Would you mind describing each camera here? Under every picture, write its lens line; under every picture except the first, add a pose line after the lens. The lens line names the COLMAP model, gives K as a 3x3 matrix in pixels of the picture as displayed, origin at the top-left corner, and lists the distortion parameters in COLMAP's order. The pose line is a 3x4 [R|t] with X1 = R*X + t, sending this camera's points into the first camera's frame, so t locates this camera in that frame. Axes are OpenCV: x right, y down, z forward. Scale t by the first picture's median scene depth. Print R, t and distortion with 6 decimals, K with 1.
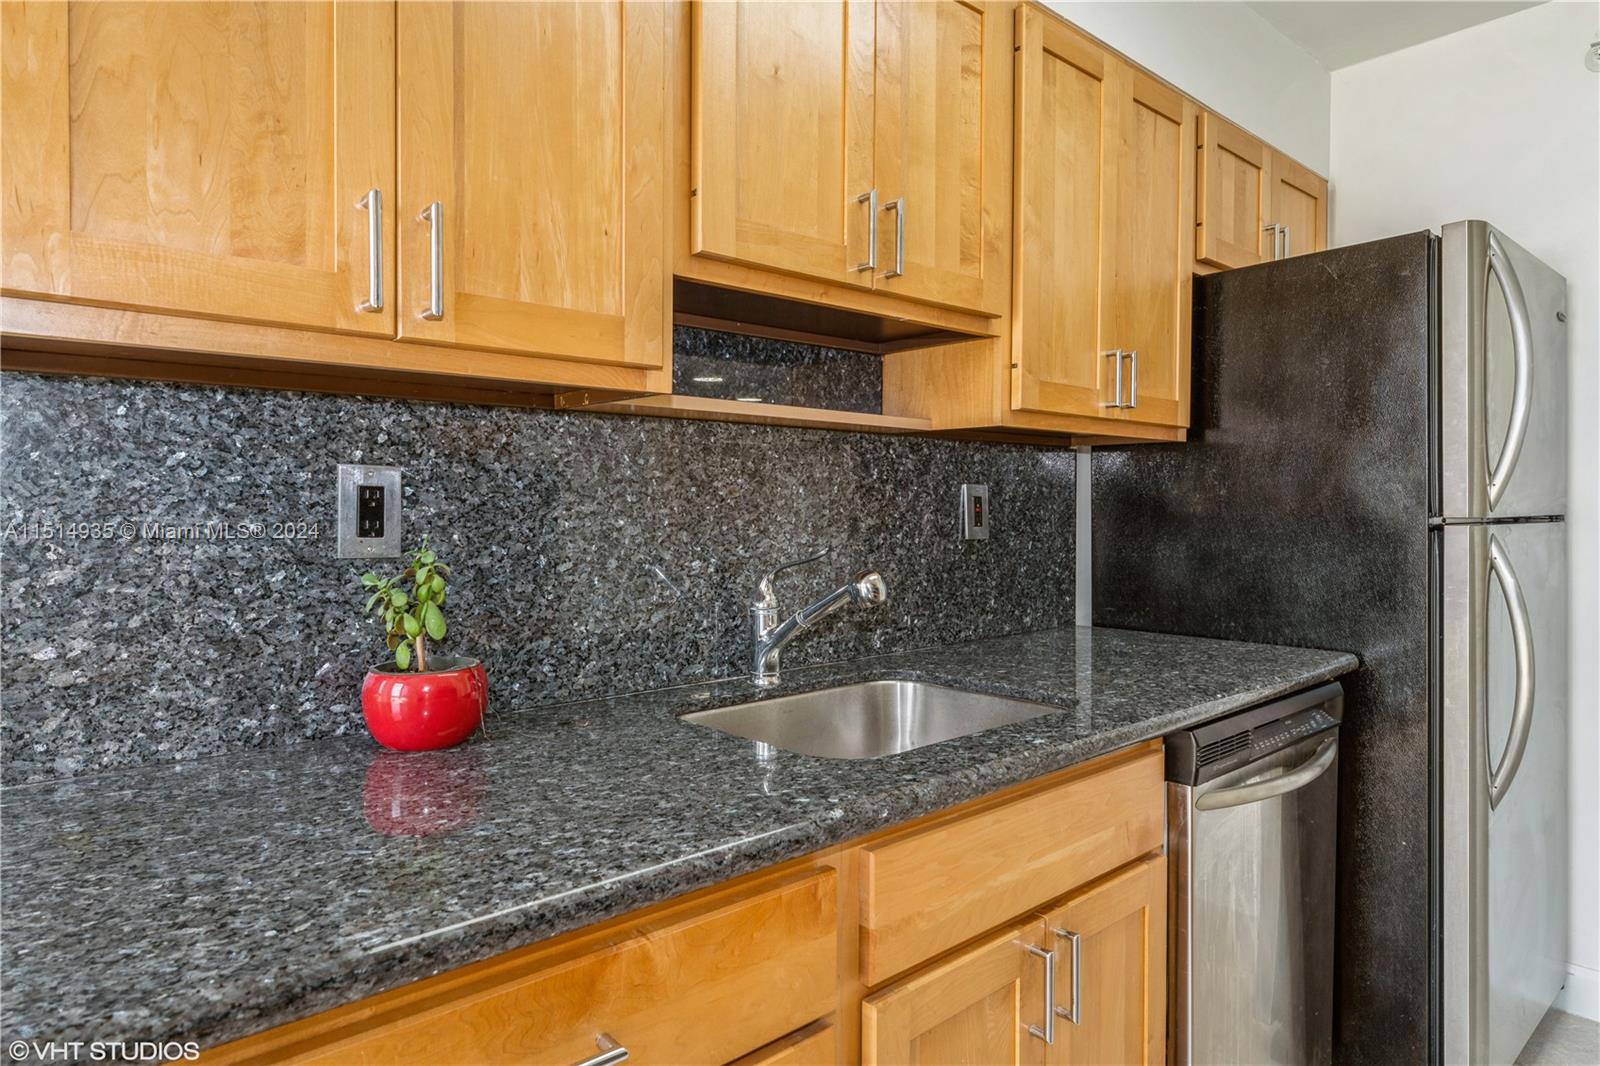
lens RADIAL K [[933.8, 0, 799.5], [0, 933.8, 526.7], [0, 0, 1]] dist [-0.003823, -0.001189]
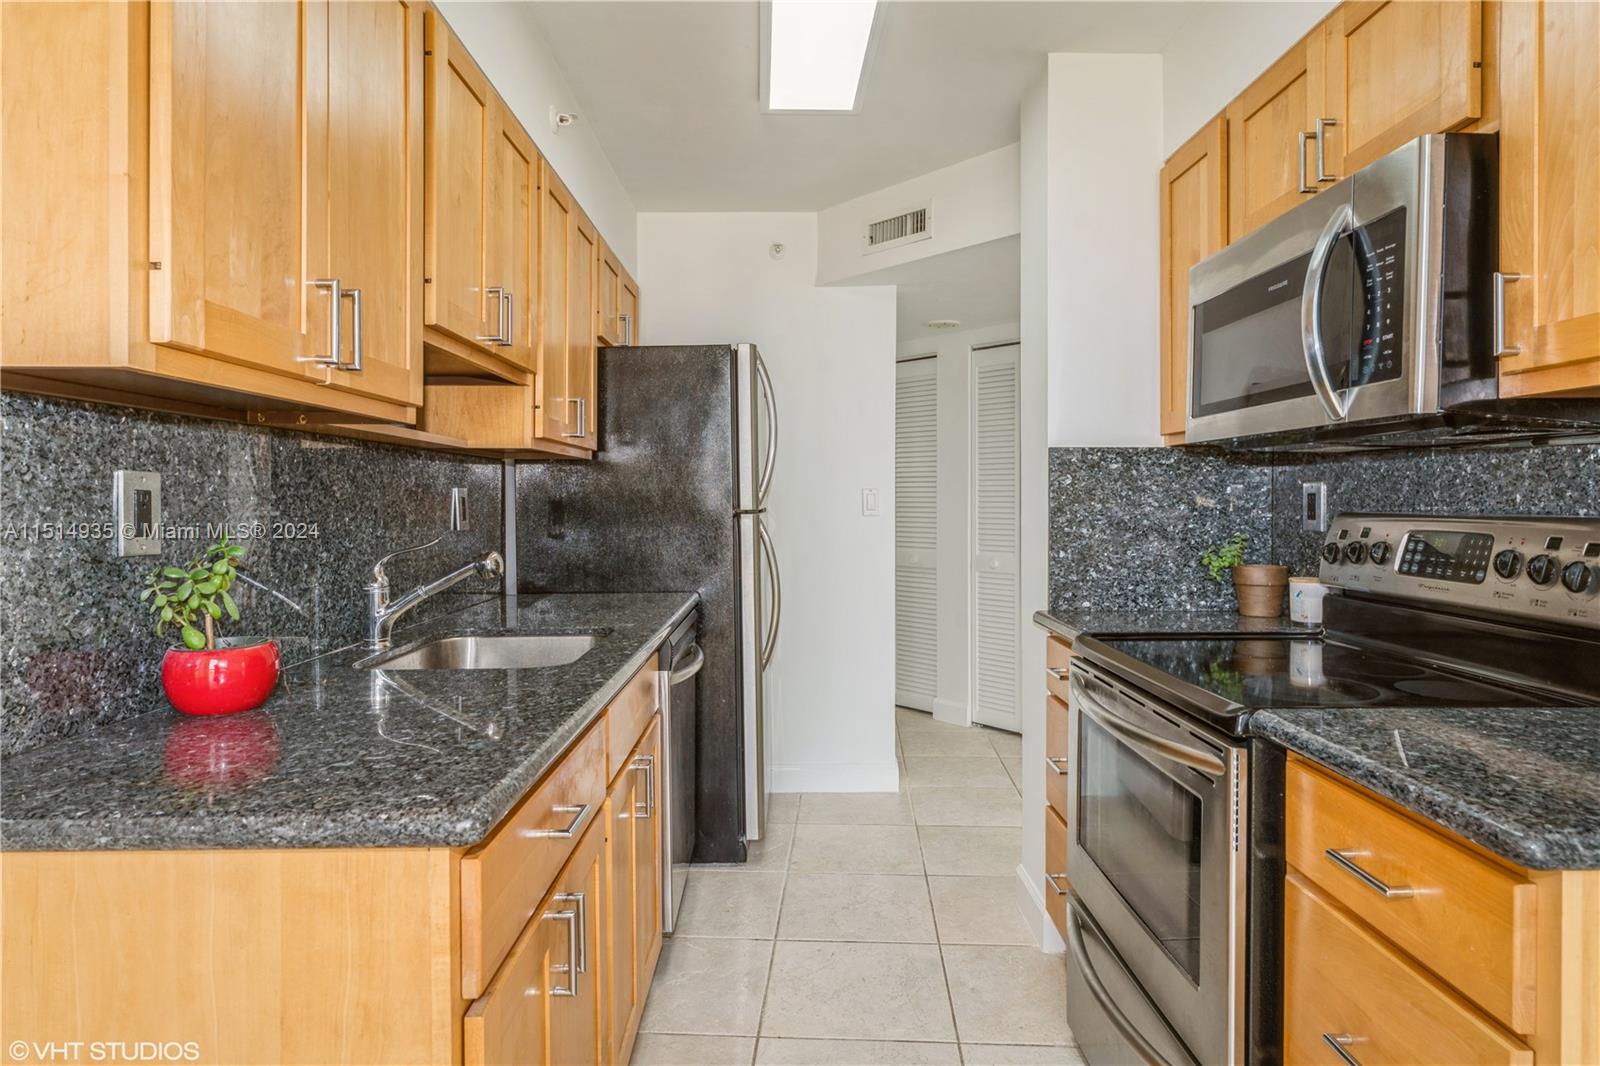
lens RADIAL K [[901.7, 0, 798.4], [0, 901.7, 504.8], [0, 0, 1]] dist [-0.001281, -0.000714]
pose [[0.657189, -0.006672, 0.753696, -0.648747], [0.021953, 0.999706, -0.010292, 0.001489], [-0.753406, 0.023310, 0.657142, -0.247218]]
